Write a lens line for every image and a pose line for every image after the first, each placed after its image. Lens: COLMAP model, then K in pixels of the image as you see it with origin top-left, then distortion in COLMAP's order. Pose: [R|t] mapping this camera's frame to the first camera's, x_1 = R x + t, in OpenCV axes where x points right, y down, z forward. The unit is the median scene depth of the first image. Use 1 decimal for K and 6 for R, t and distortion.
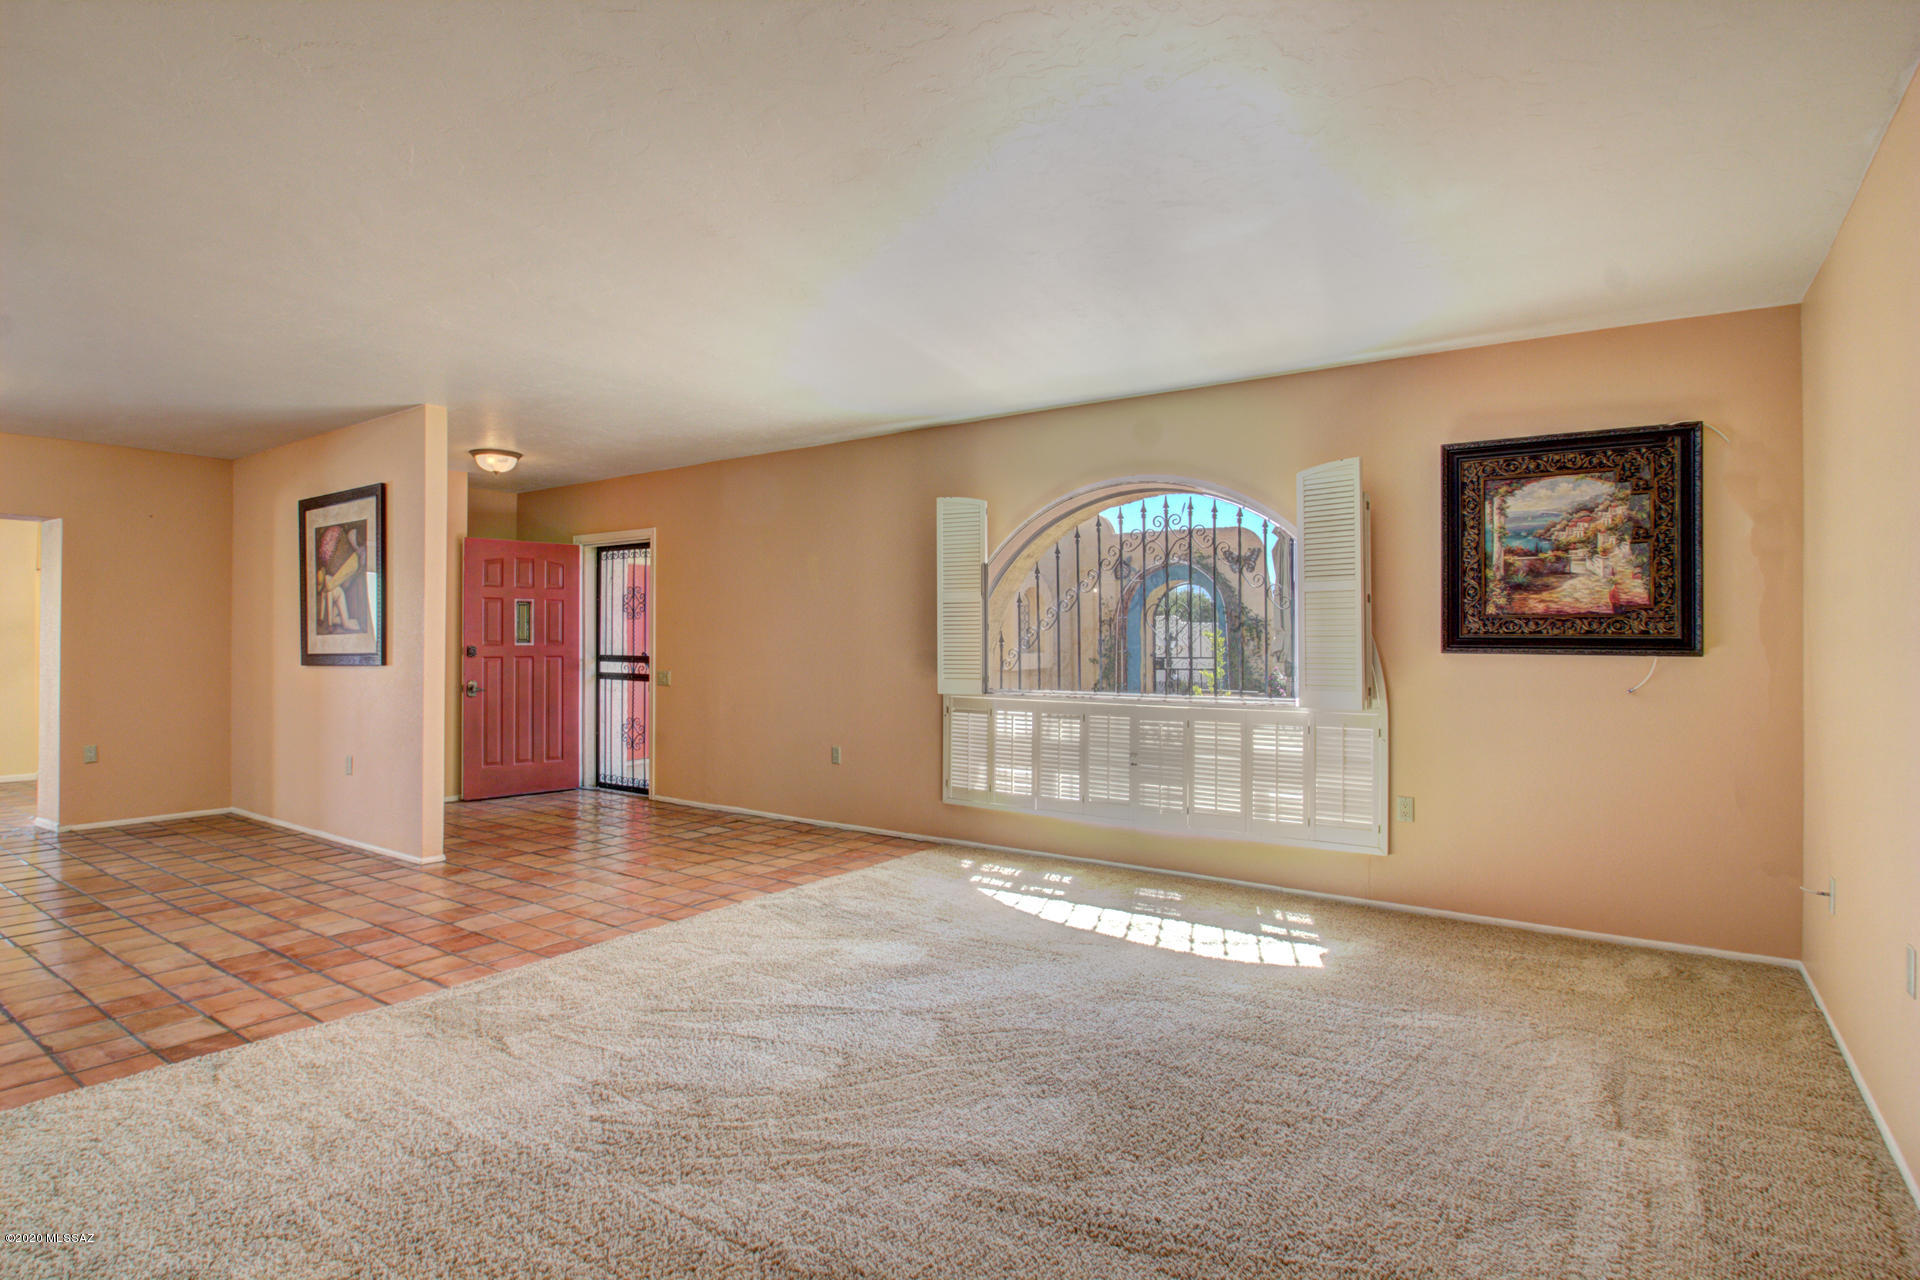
lens RADIAL K [[975.7, 0, 947.3], [0, 975.7, 633.6], [0, 0, 1]] dist [-0.013762, -0.003937]
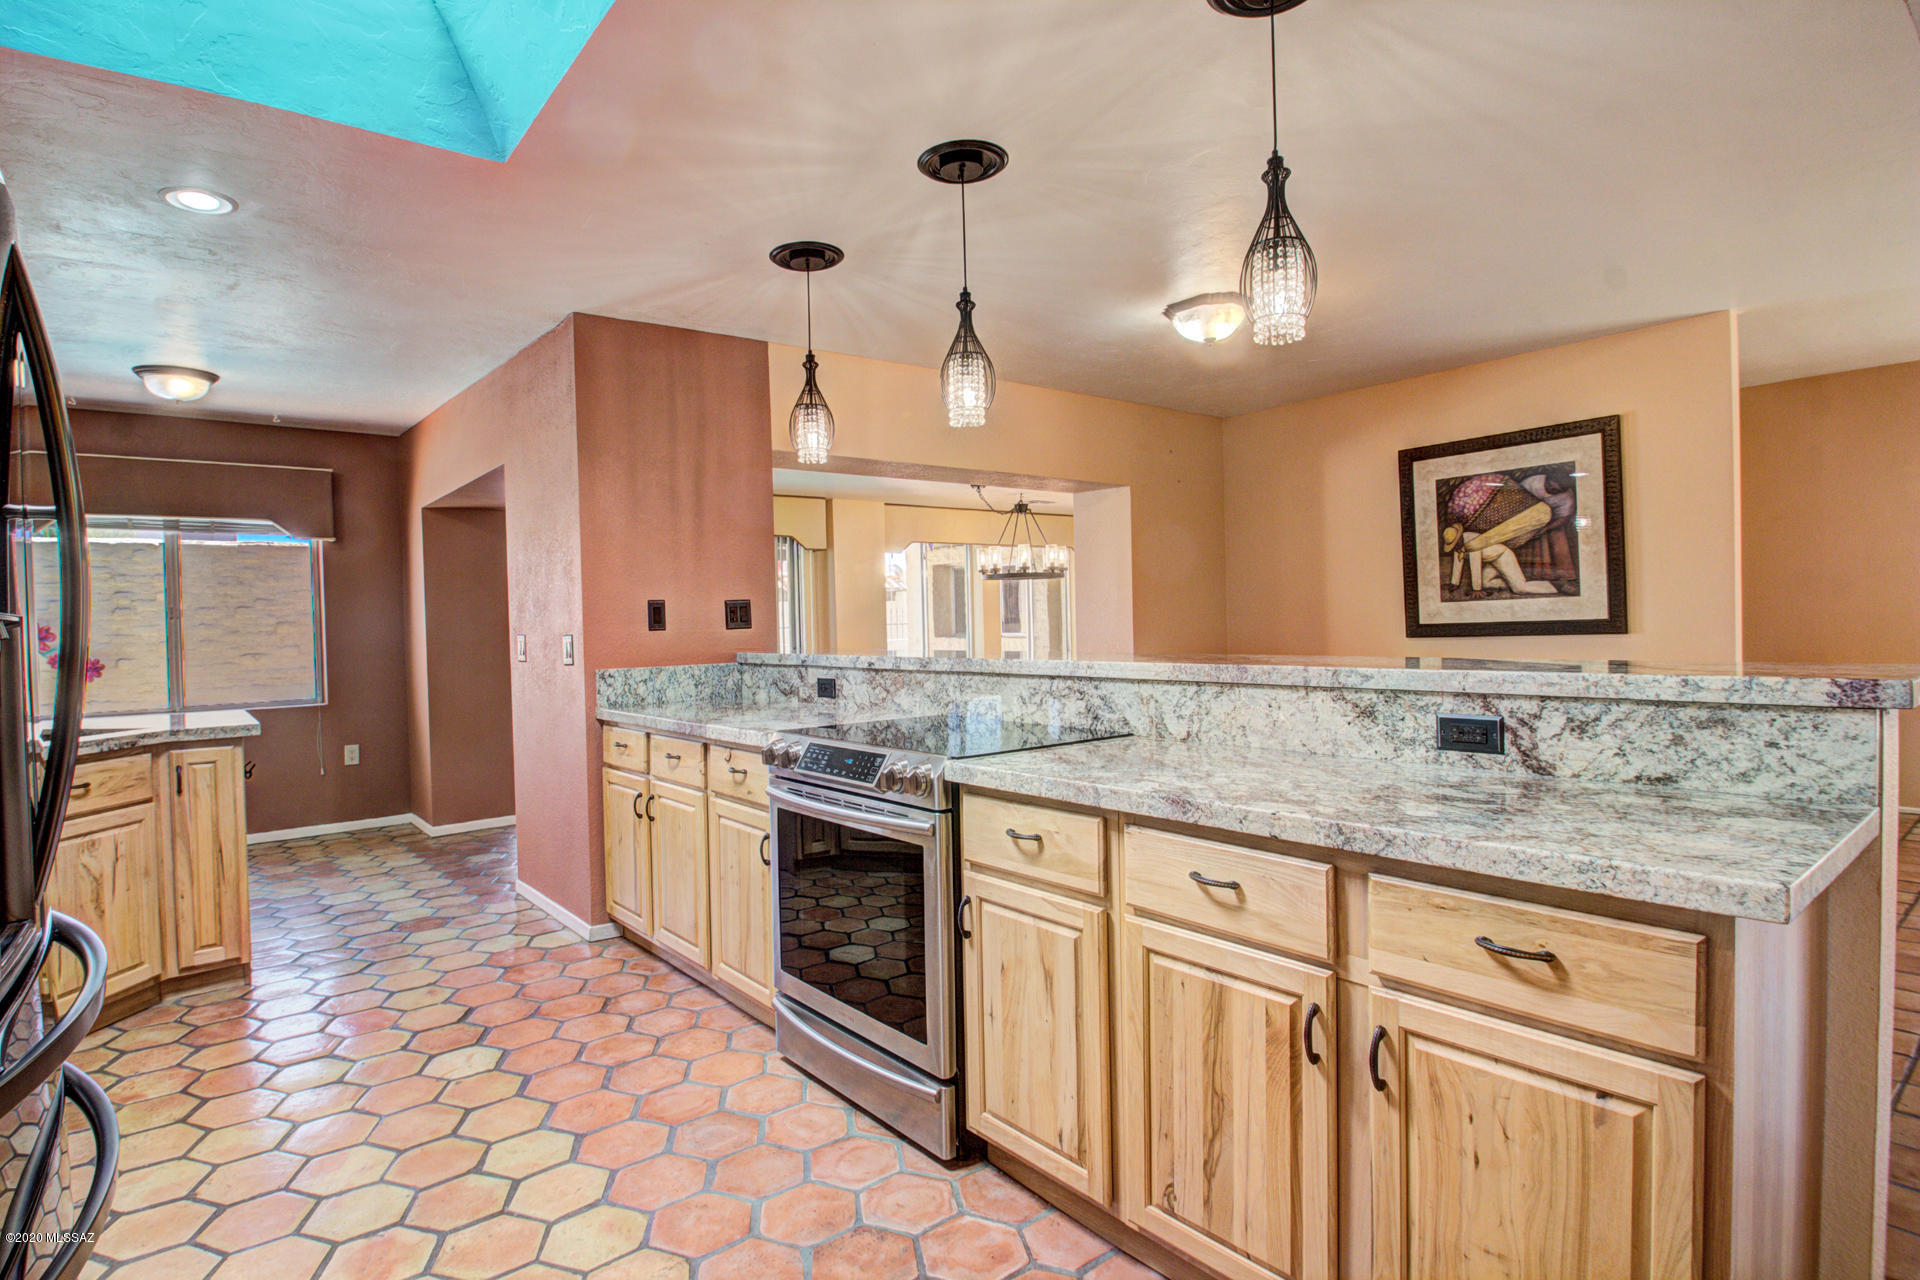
lens RADIAL K [[975.7, 0, 960.0], [0, 975.7, 641.2], [0, 0, 1]] dist [-0.013762, -0.003937]
pose [[0.966015, -0.022932, -0.257468, -0.846284], [0.031642, 0.999057, 0.029736, -0.003458], [0.256543, -0.036872, 0.965829, 0.041018]]
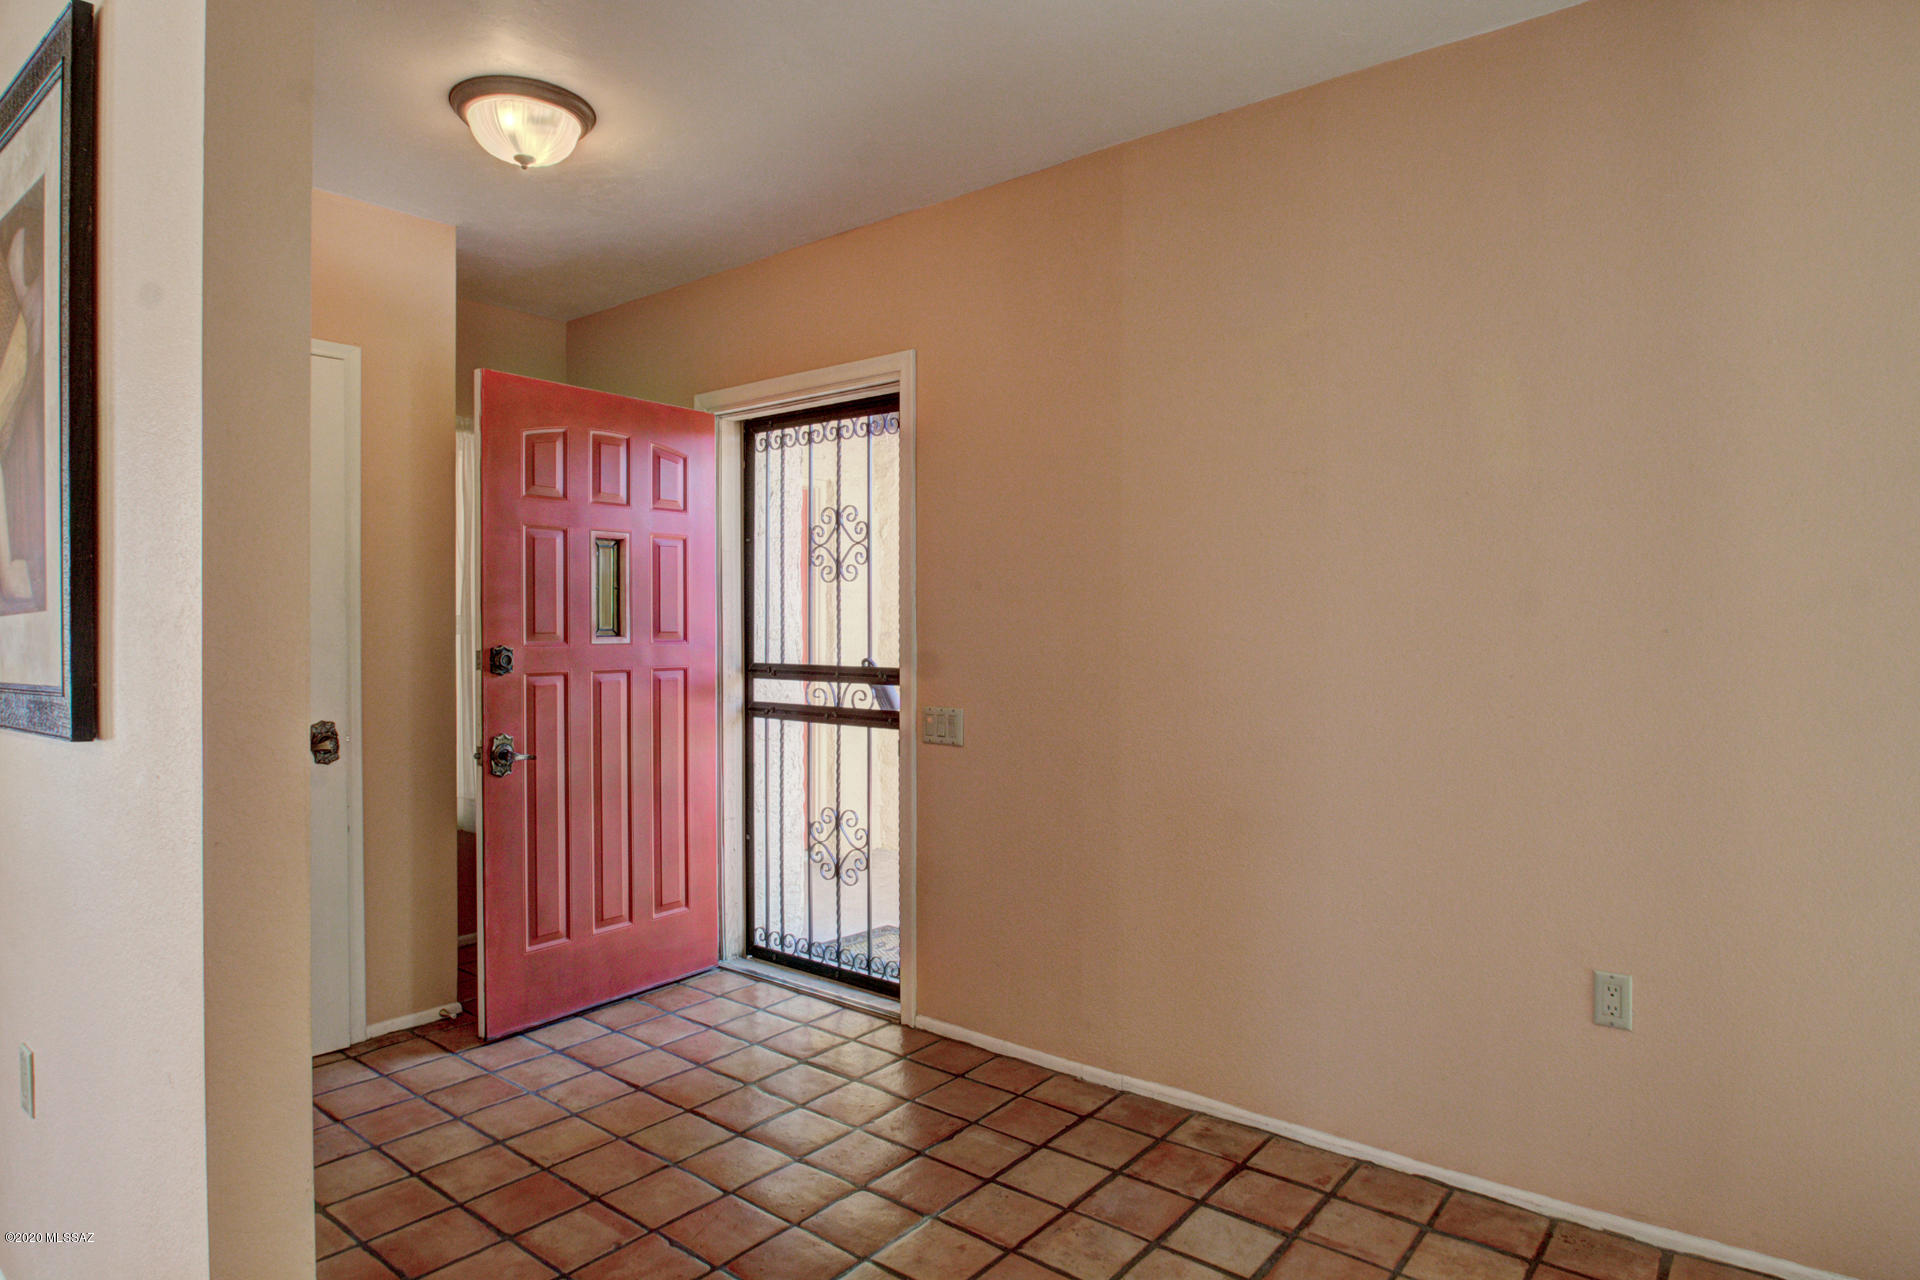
lens RADIAL K [[1123.7, 0, 963.5], [0, 1123.7, 637.8], [0, 0, 1]] dist [0.000753, 0.001136]
pose [[0.998204, -0.006003, -0.059613, -0.291807], [0.006798, 0.999891, 0.013139, 0.005000], [0.059527, -0.013521, 0.998135, 0.623335]]
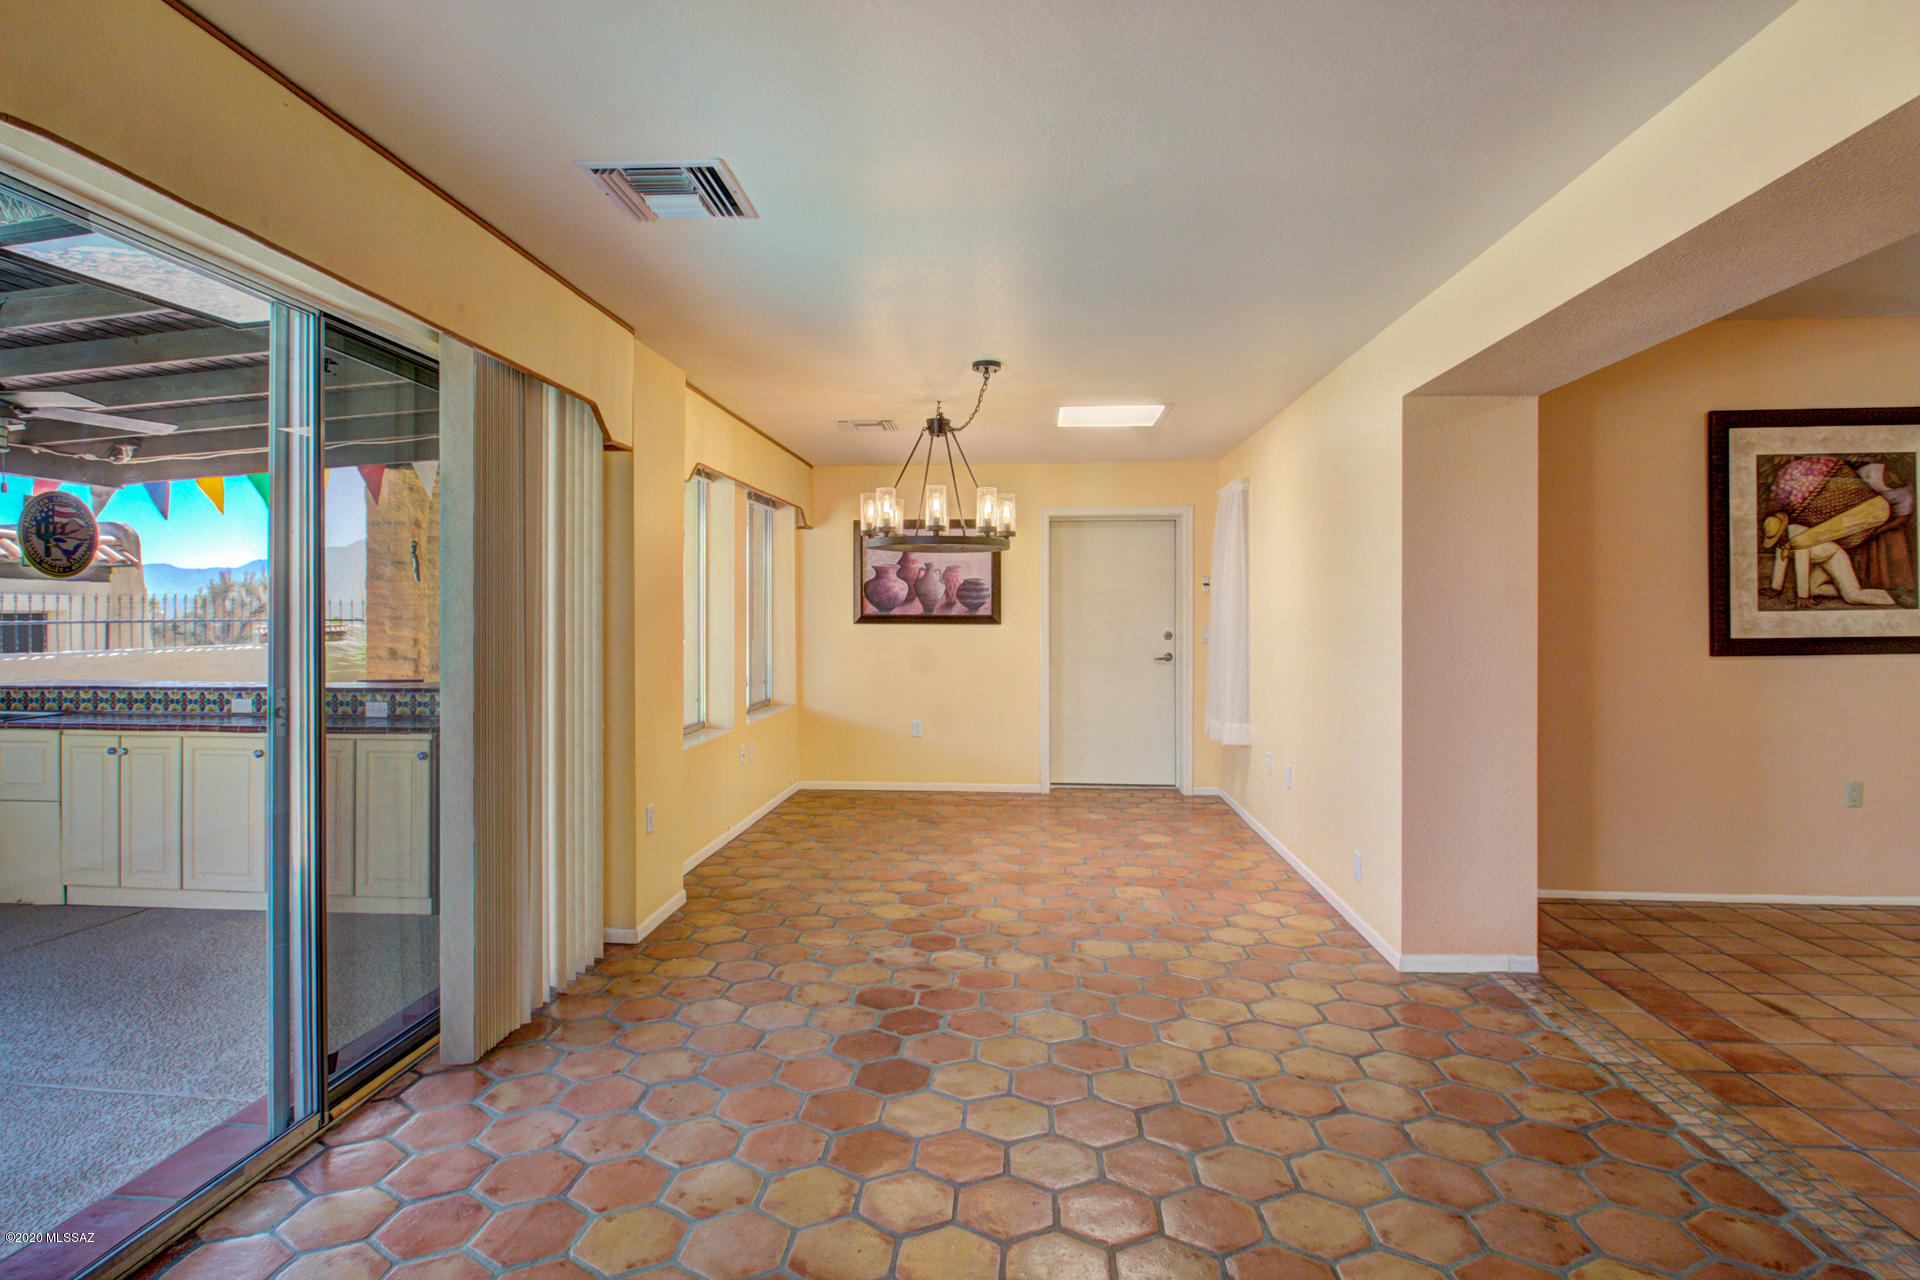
lens RADIAL K [[975.7, 0, 946.4], [0, 975.7, 607.6], [0, 0, 1]] dist [-0.013762, -0.003937]
pose [[0.865470, 0.001153, 0.500960, -1.491798], [-0.004815, 0.999970, 0.006016, -0.002541], [-0.500938, -0.007619, 0.865450, 0.698027]]
